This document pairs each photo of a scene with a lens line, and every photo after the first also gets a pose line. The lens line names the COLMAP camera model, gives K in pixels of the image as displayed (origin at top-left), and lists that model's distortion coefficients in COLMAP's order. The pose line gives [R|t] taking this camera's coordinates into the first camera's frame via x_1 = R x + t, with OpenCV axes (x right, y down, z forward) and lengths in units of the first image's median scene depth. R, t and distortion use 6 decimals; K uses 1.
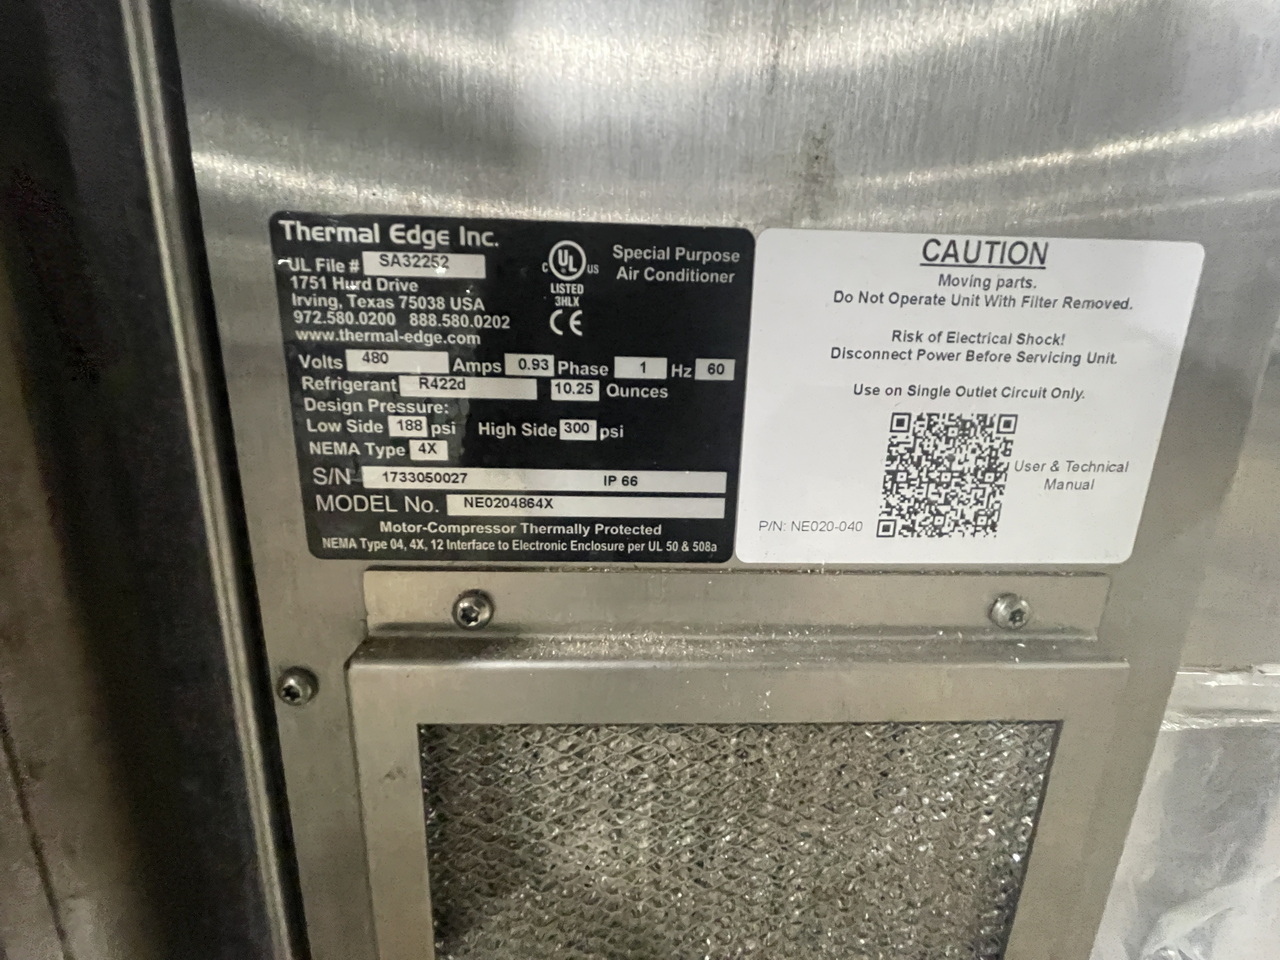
lens RADIAL K [[518.6, 0, 618.6], [0, 518.6, 451.1], [0, 0, 1]] dist [-0.003273, -0.000157]
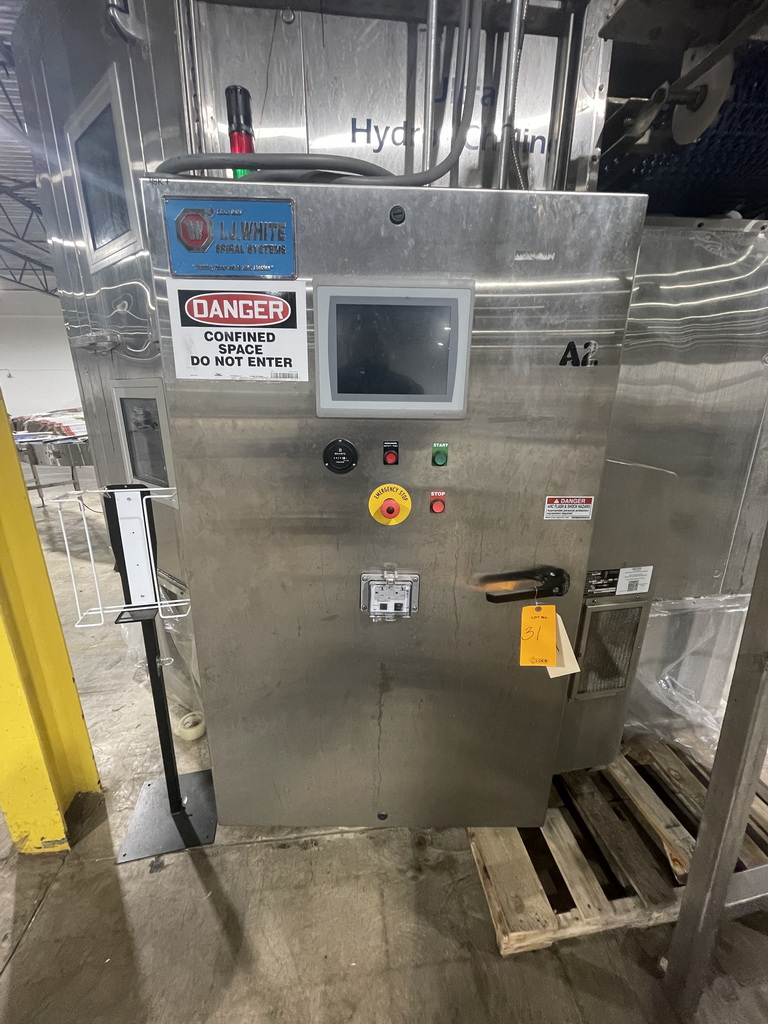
lens RADIAL K [[414.9, 0, 381.5], [0, 414.9, 510.2], [0, 0, 1]] dist [-0.003273, -0.000157]
pose [[0.985856, -0.057897, 0.157275, -6.176464], [0.047278, 0.996395, 0.070444, -2.525609], [-0.160787, -0.062012, 0.985039, -6.989644]]
